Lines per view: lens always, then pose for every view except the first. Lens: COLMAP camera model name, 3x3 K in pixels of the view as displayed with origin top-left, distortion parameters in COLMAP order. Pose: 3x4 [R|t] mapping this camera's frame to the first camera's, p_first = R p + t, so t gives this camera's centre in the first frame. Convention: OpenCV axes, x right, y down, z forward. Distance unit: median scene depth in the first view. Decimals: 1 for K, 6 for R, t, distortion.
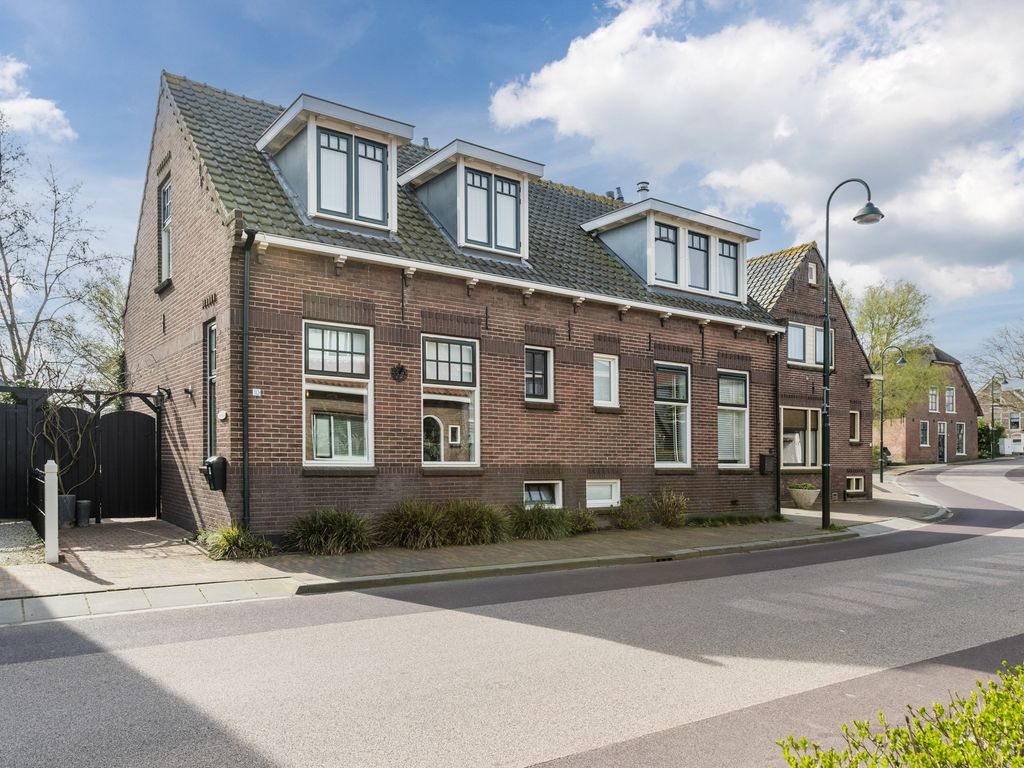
lens RADIAL K [[726.0, 0, 443.2], [0, 726.0, 461.7], [0, 0, 1]] dist [-0.004825, 0.004484]
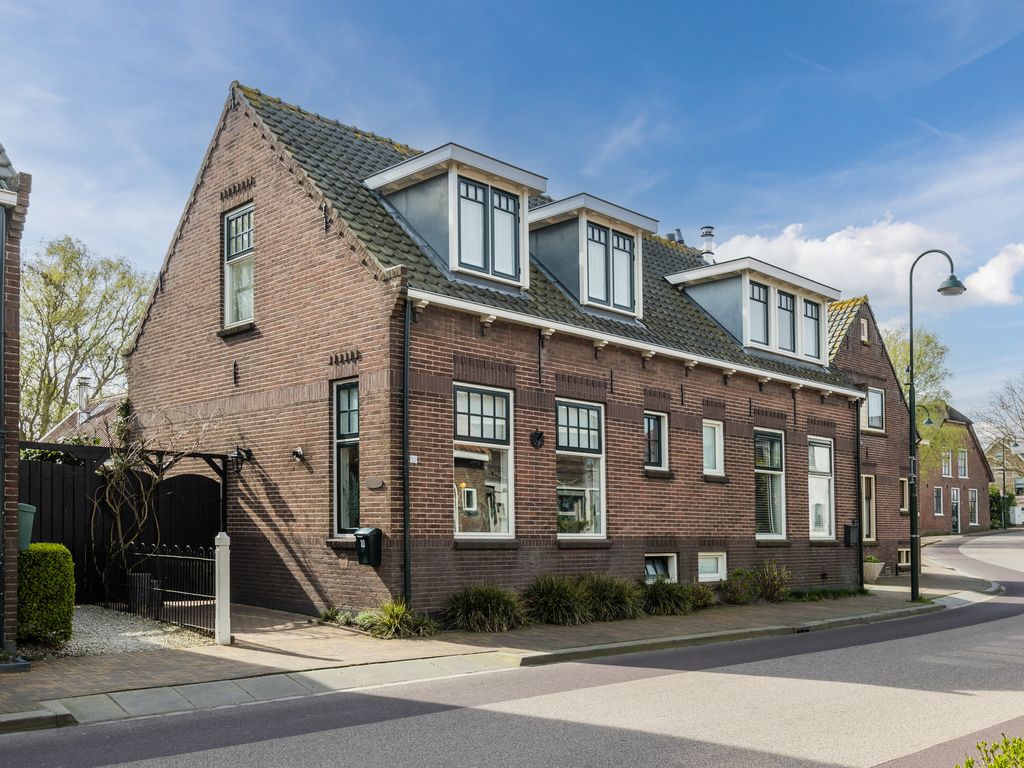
lens RADIAL K [[956.7, 0, 545.9], [0, 956.7, 505.7], [0, 0, 1]] dist [-0.000617, -0.009012]
pose [[0.976696, 0.004364, 0.214581, -0.277250], [0.001974, 0.999568, -0.029310, 0.000300], [-0.214616, 0.029051, 0.976266, -0.184918]]
